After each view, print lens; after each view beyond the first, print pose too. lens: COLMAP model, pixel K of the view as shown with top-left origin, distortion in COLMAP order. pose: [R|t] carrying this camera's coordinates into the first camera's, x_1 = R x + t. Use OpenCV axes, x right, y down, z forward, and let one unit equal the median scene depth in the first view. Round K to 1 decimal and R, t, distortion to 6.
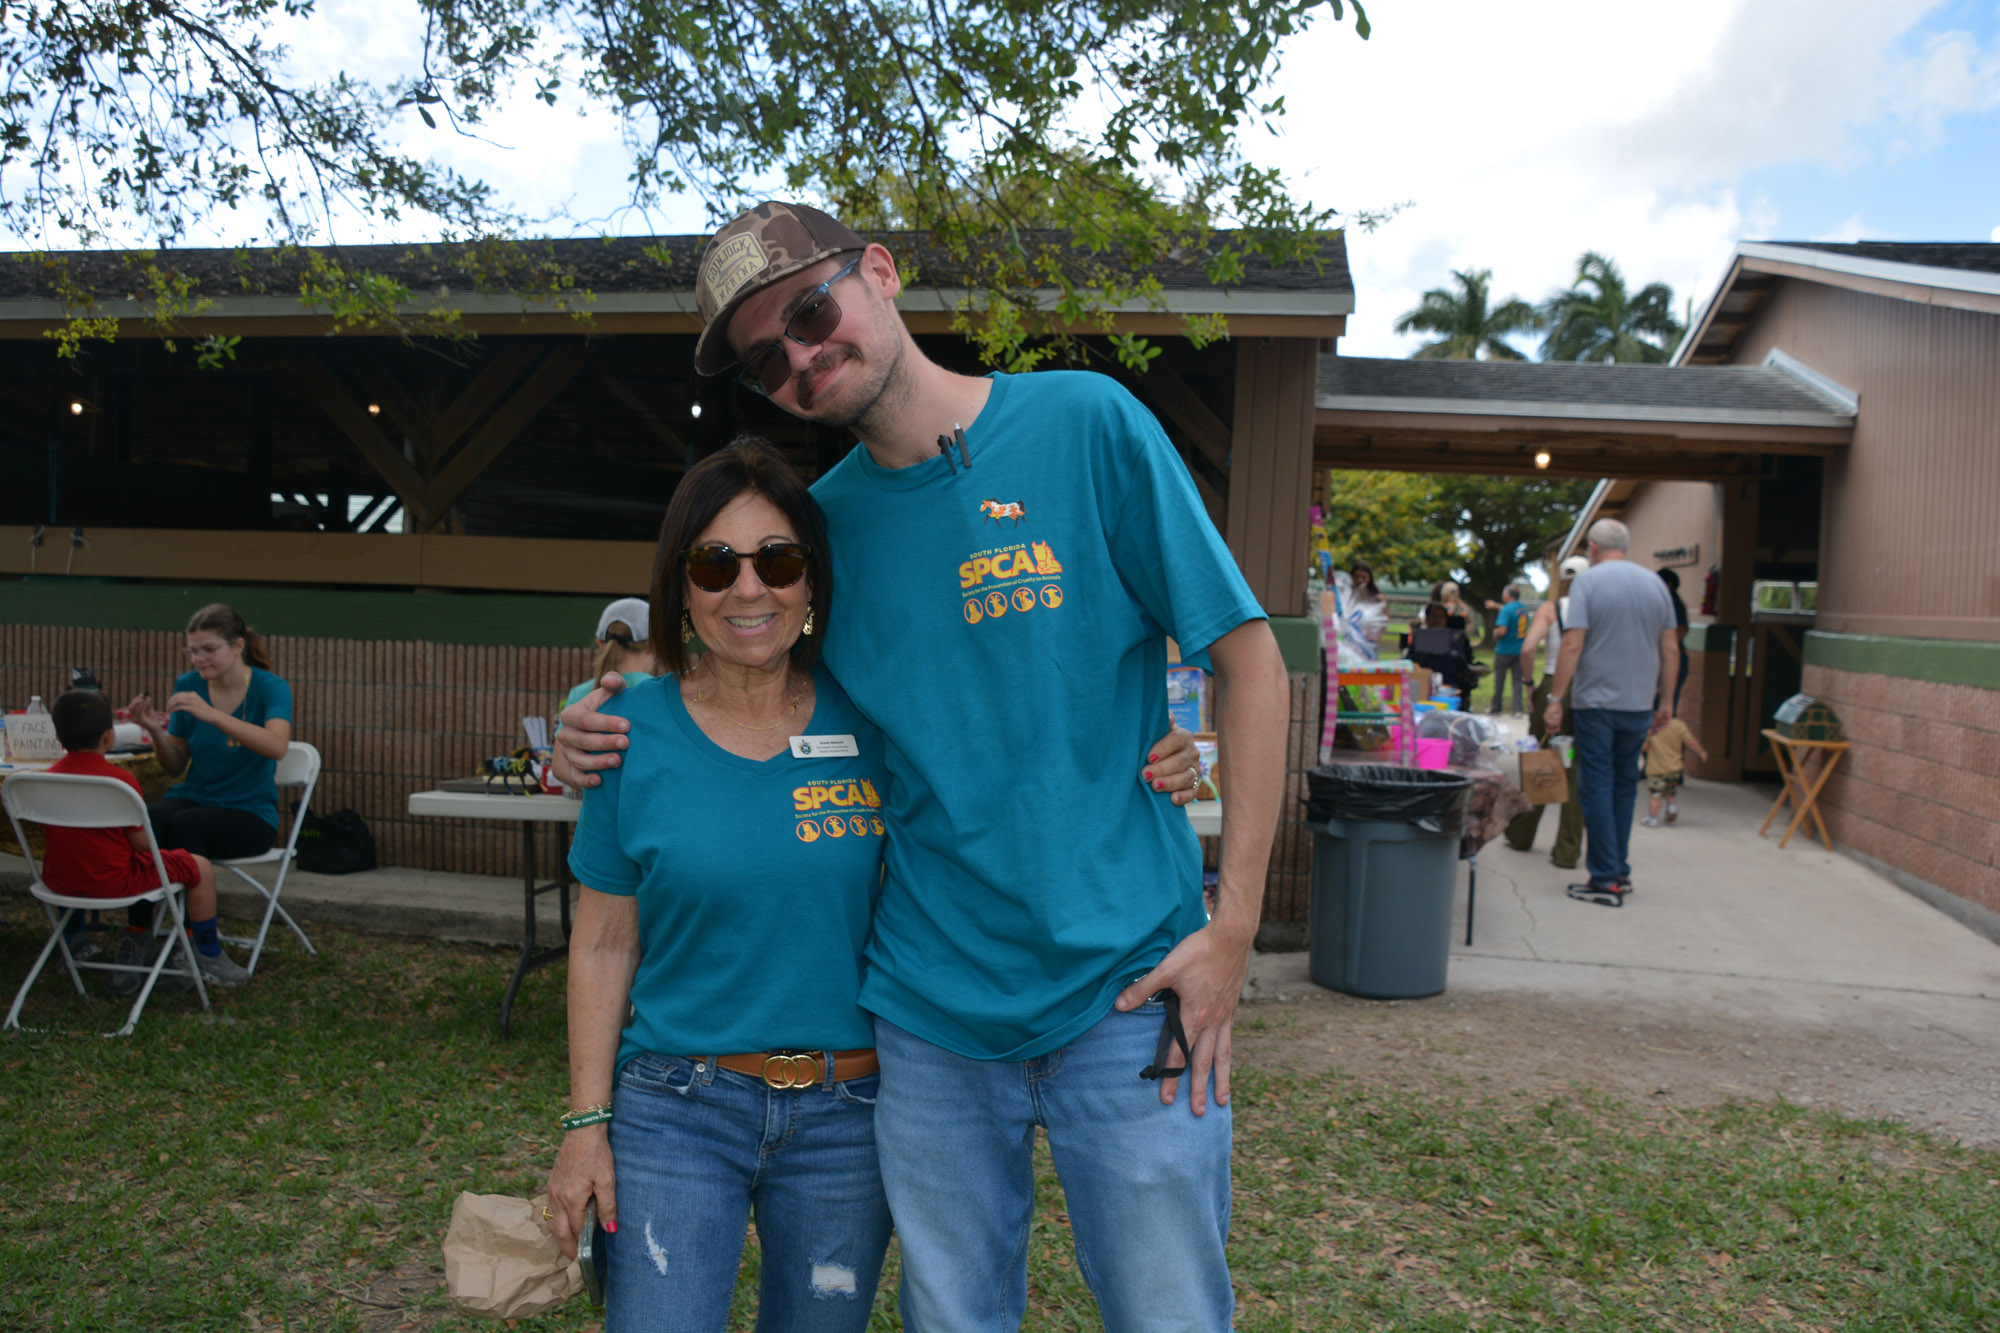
lens RADIAL K [[1554.0, 0, 1001.5], [0, 1554.0, 666.2], [0, 0, 1]] dist [-0.107343, 0.049390]
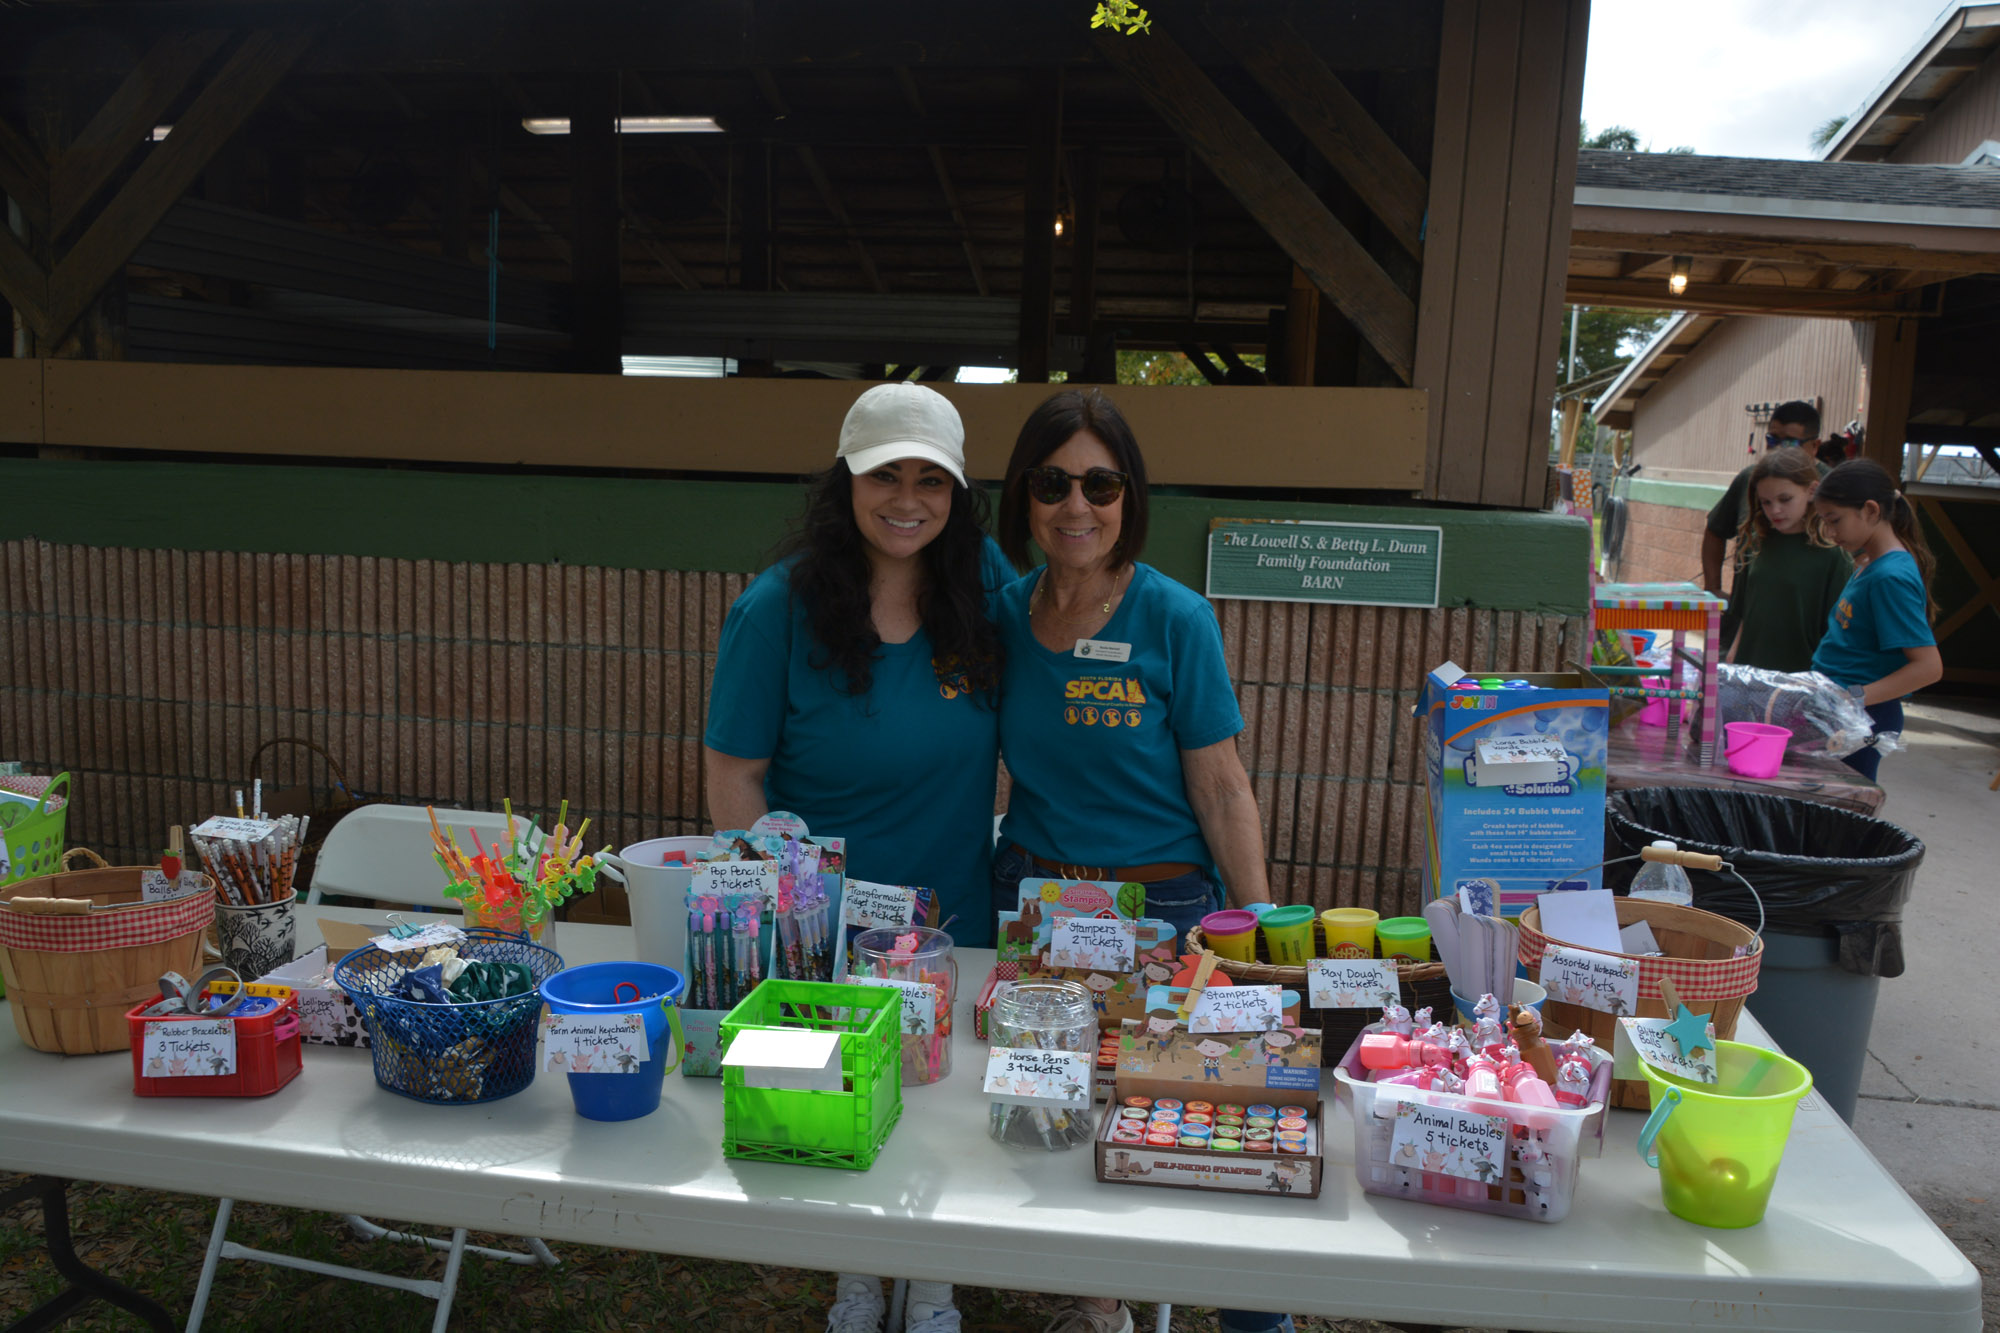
lens RADIAL K [[1554.0, 0, 994.9], [0, 1554.0, 677.0], [0, 0, 1]] dist [-0.107343, 0.049390]
pose [[0.999673, 0.002829, 0.025401, -0.018972], [-0.005488, 0.994434, 0.105214, -0.026735], [-0.024962, -0.105319, 0.994125, 0.405975]]
